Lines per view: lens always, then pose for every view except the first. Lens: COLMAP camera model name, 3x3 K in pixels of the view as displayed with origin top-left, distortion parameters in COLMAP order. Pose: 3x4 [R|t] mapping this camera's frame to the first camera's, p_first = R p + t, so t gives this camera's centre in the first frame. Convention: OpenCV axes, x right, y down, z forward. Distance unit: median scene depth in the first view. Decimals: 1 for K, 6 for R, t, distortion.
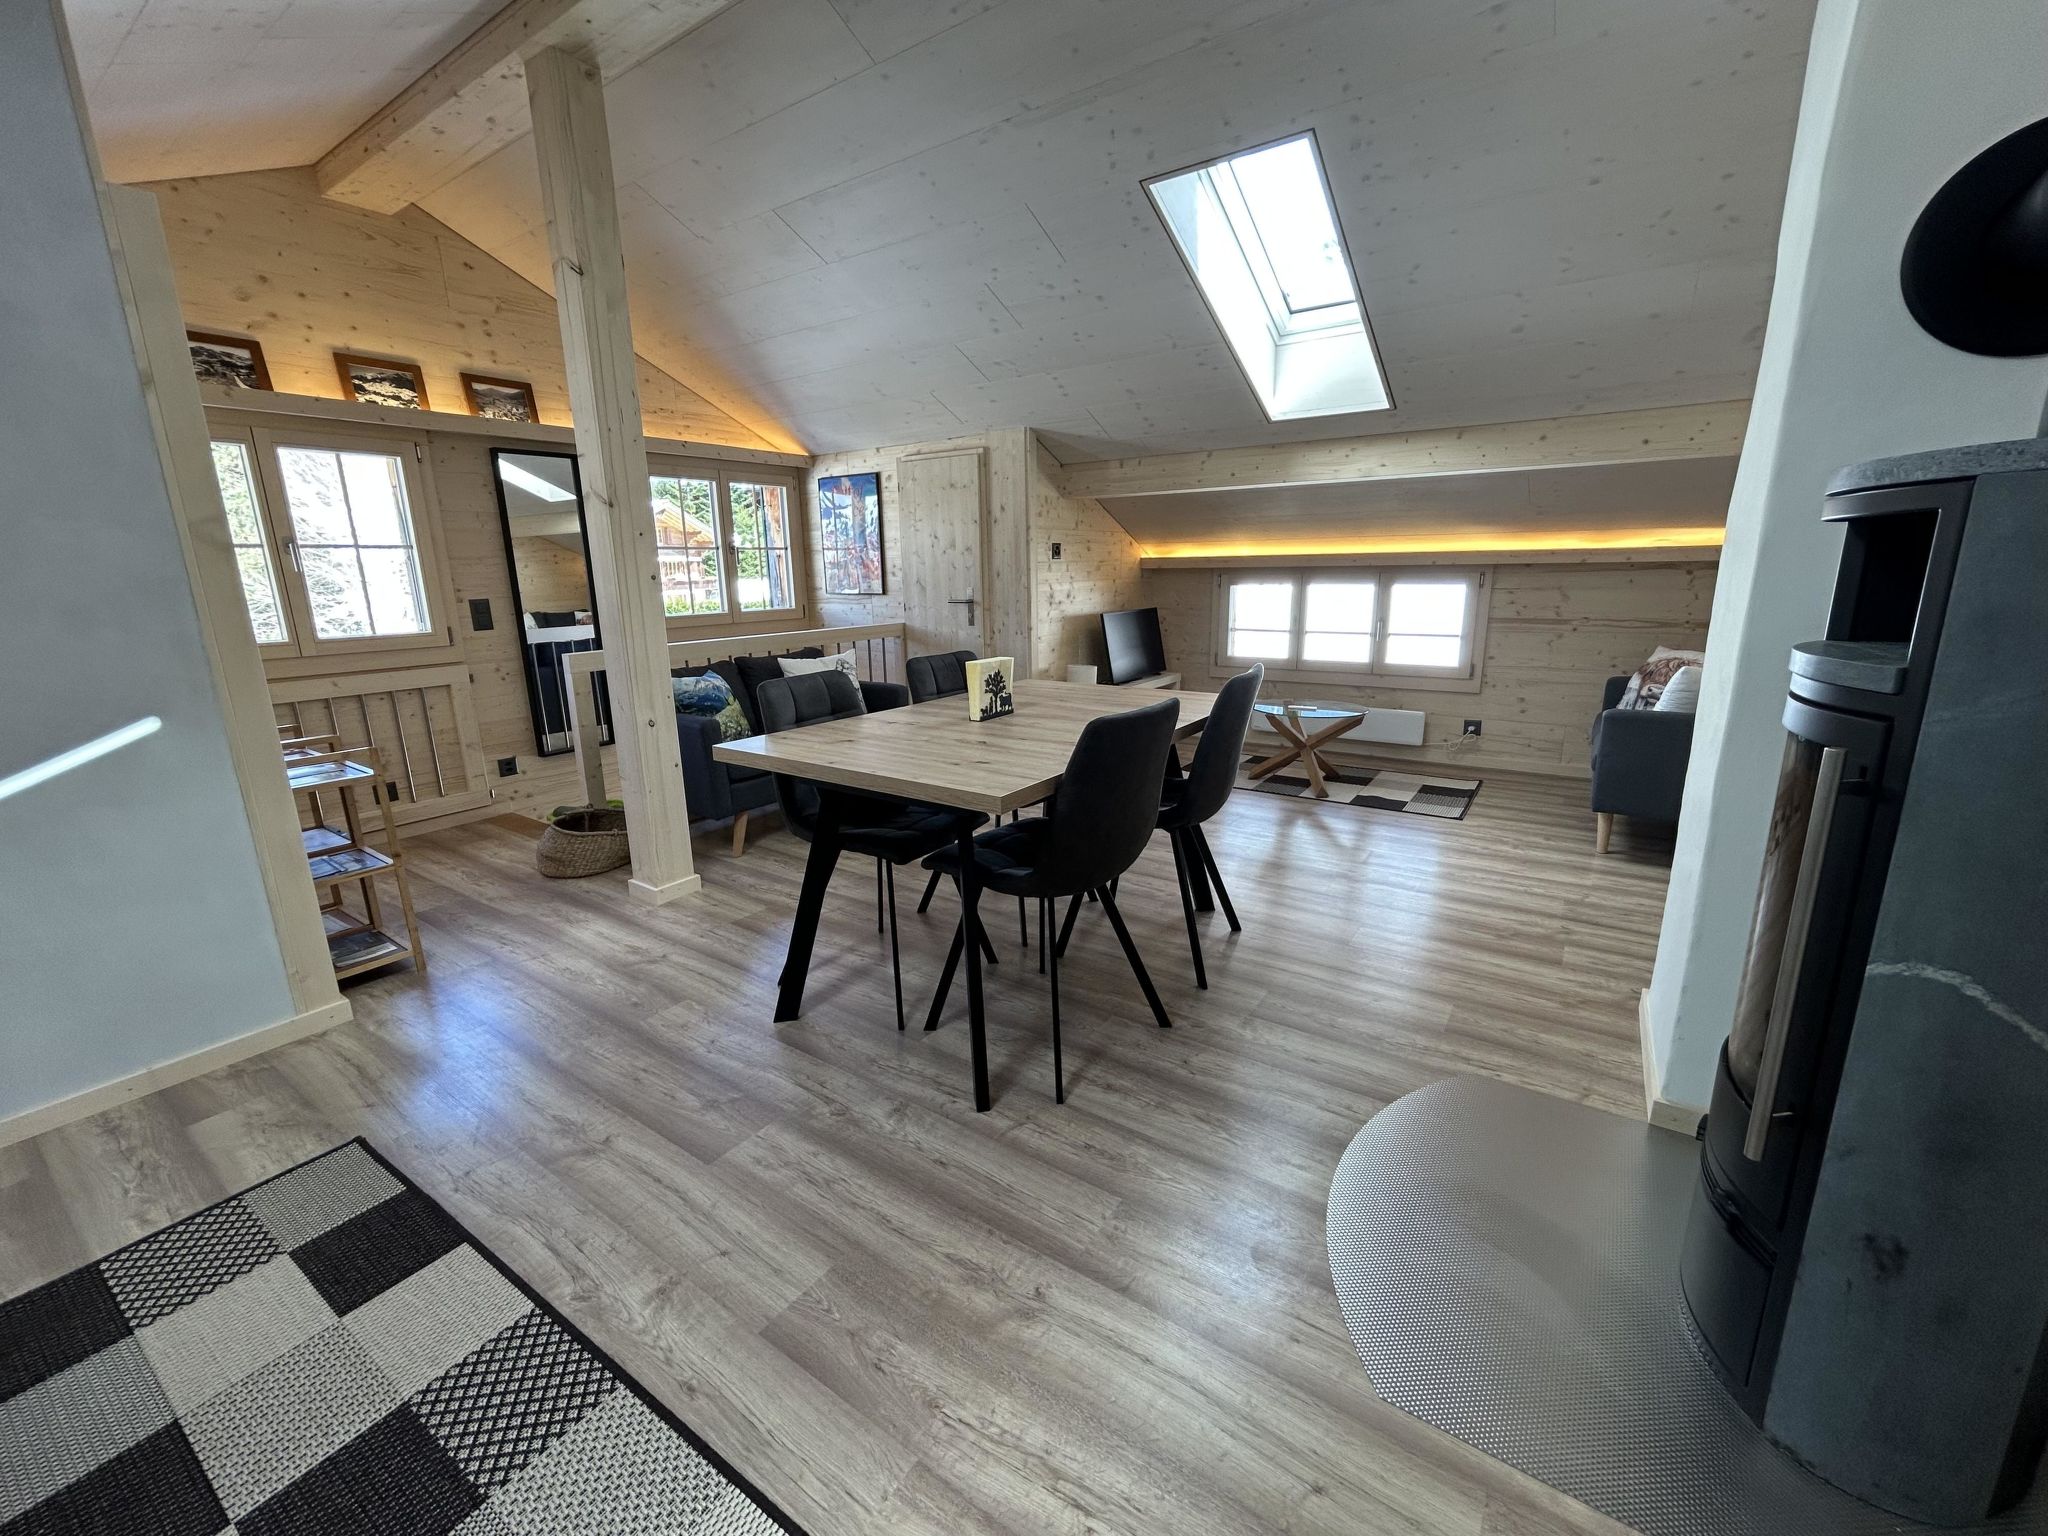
lens RADIAL K [[836.4, 0, 1015.5], [0, 836.4, 770.8], [0, 0, 1]] dist [-0.002632, 0.001270]
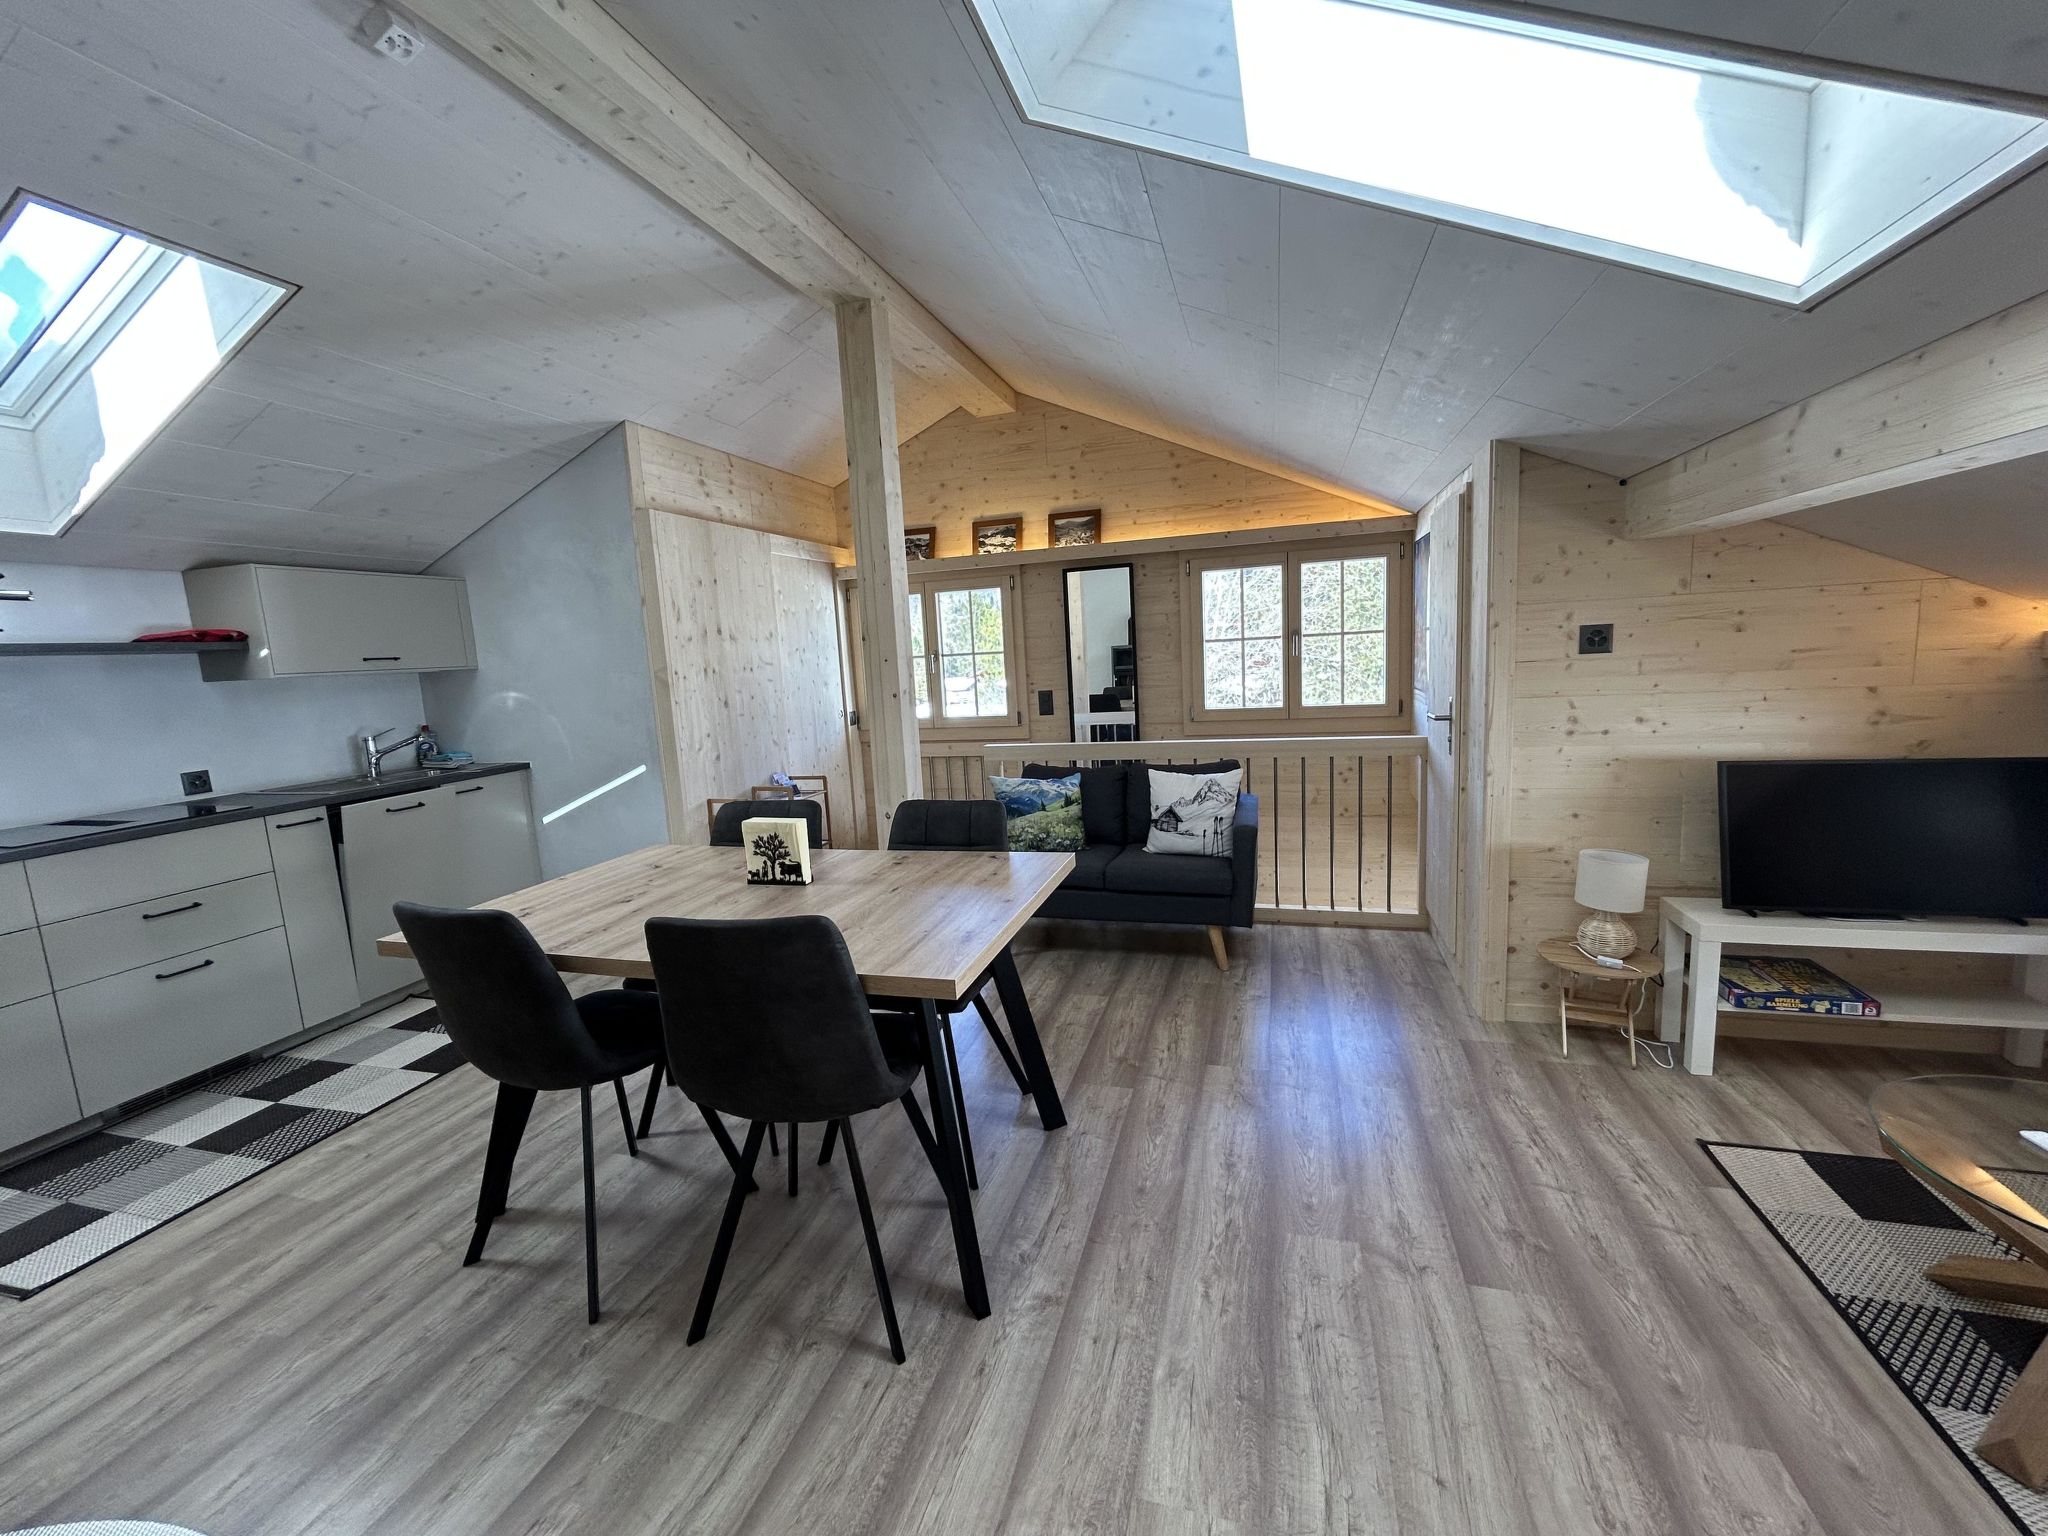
lens RADIAL K [[836.4, 0, 1018.2], [0, 836.4, 767.0], [0, 0, 1]] dist [-0.002632, 0.001270]
pose [[0.307972, 0.132582, -0.942112, 0.668183], [-0.179996, 0.980478, 0.079141, -0.231426], [0.934213, 0.145204, 0.325824, 0.714815]]
